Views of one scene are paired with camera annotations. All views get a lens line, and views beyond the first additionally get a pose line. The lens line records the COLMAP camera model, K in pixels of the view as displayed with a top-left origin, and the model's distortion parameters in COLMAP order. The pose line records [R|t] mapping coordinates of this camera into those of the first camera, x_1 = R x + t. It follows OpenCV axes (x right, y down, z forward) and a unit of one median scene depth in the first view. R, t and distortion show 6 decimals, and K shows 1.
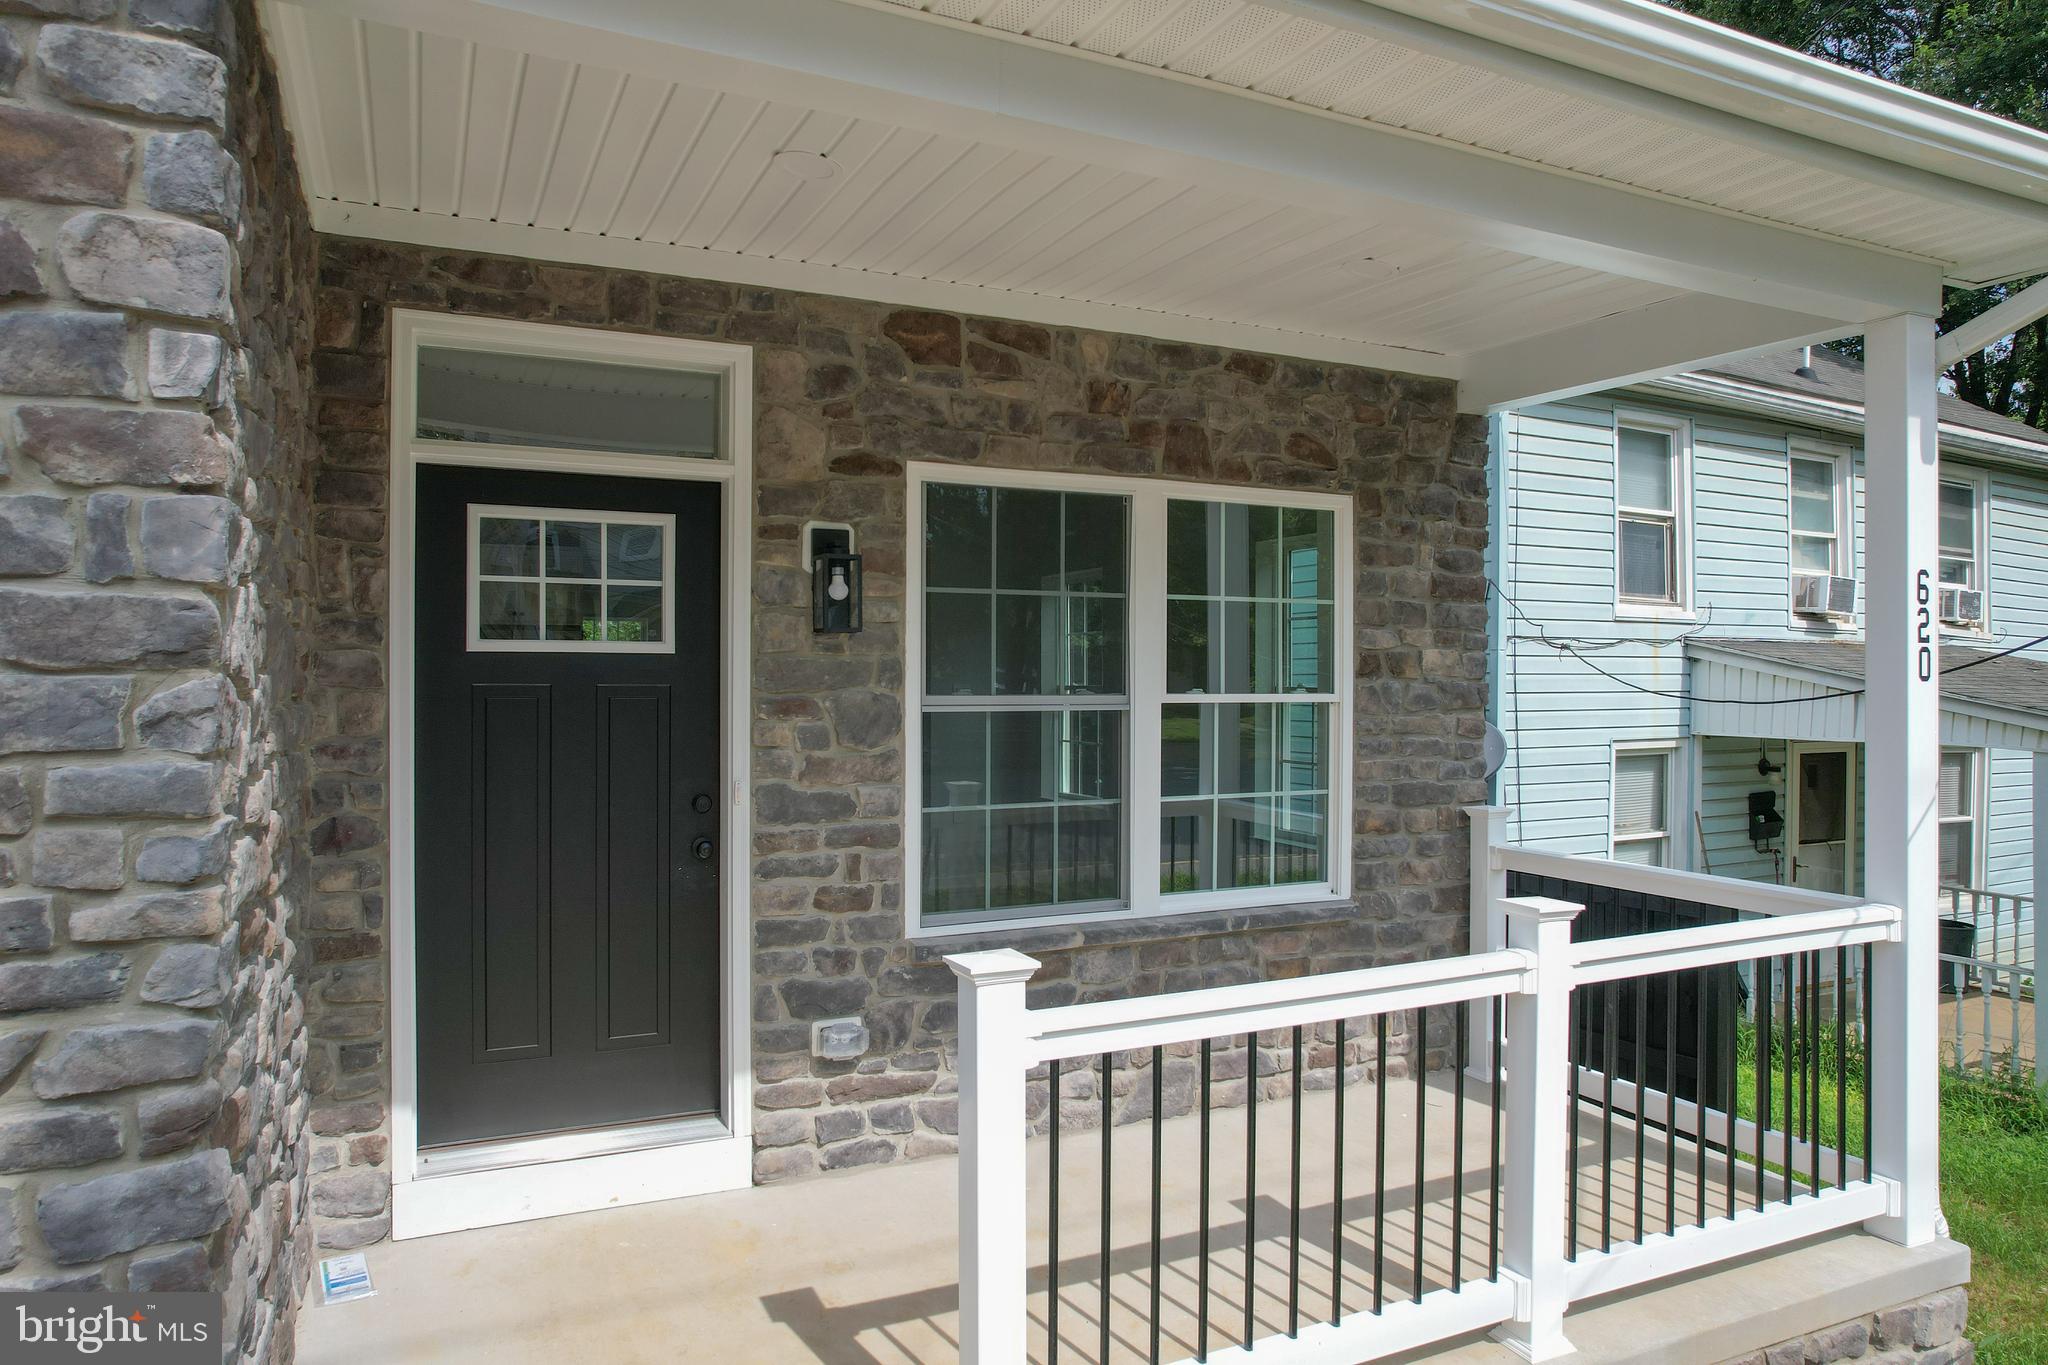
lens RADIAL K [[1290.6, 0, 1022.7], [0, 1290.6, 681.9], [0, 0, 1]] dist [-0.036674, 0.018461]
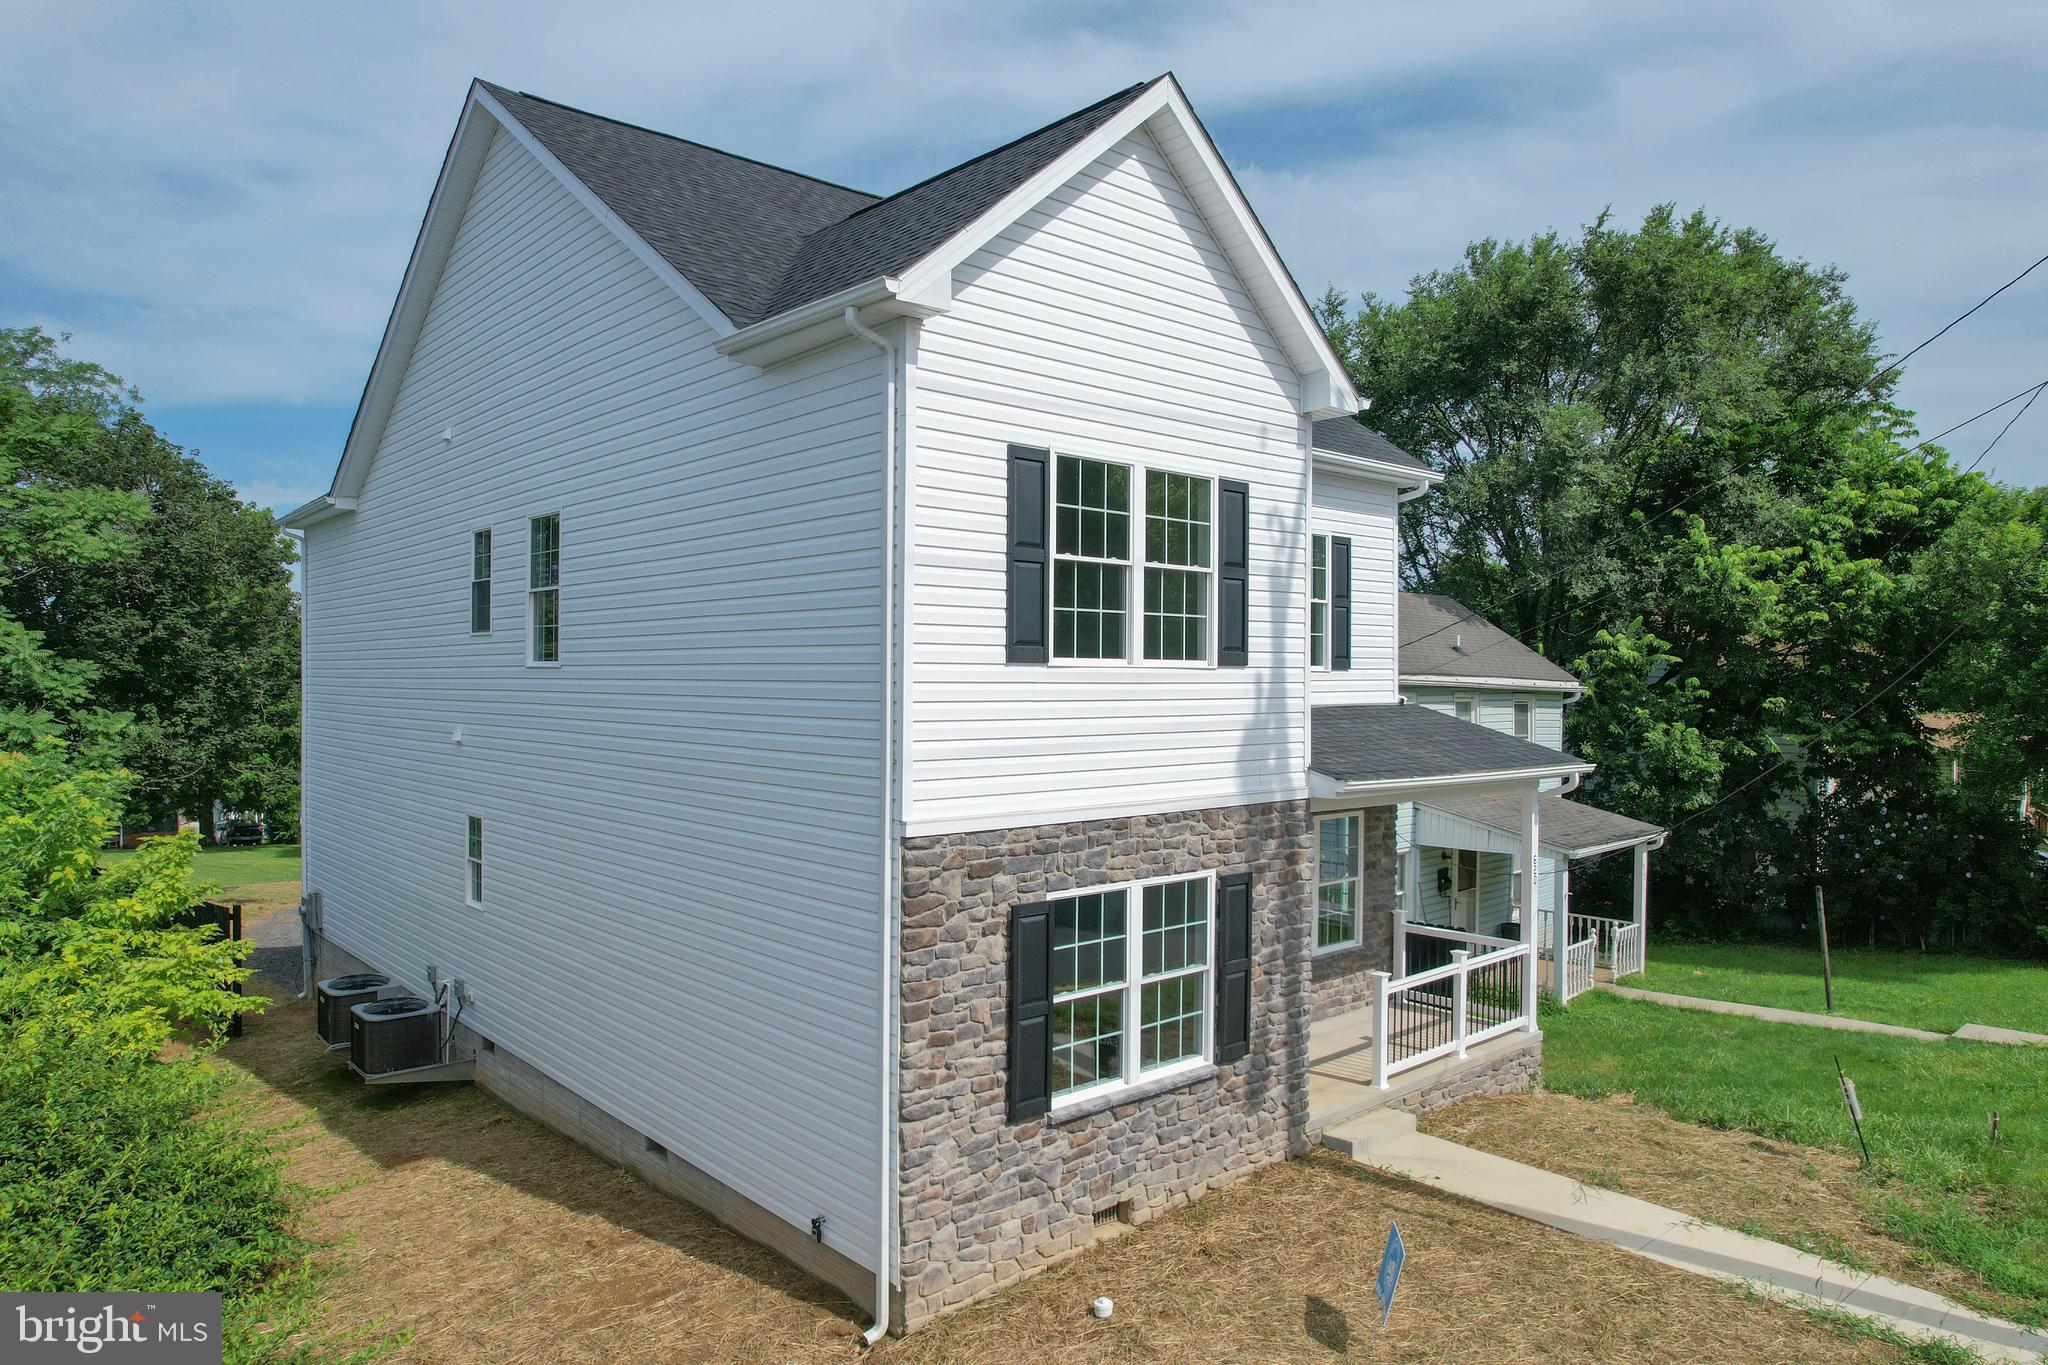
lens RADIAL K [[1290.6, 0, 1024.3], [0, 1290.6, 679.7], [0, 0, 1]] dist [-0.036674, 0.018461]
pose [[0.959197, 0.007242, 0.282645, -1.342553], [-0.009401, 0.999936, 0.006284, -0.457035], [-0.282582, -0.008685, 0.959204, -1.635102]]
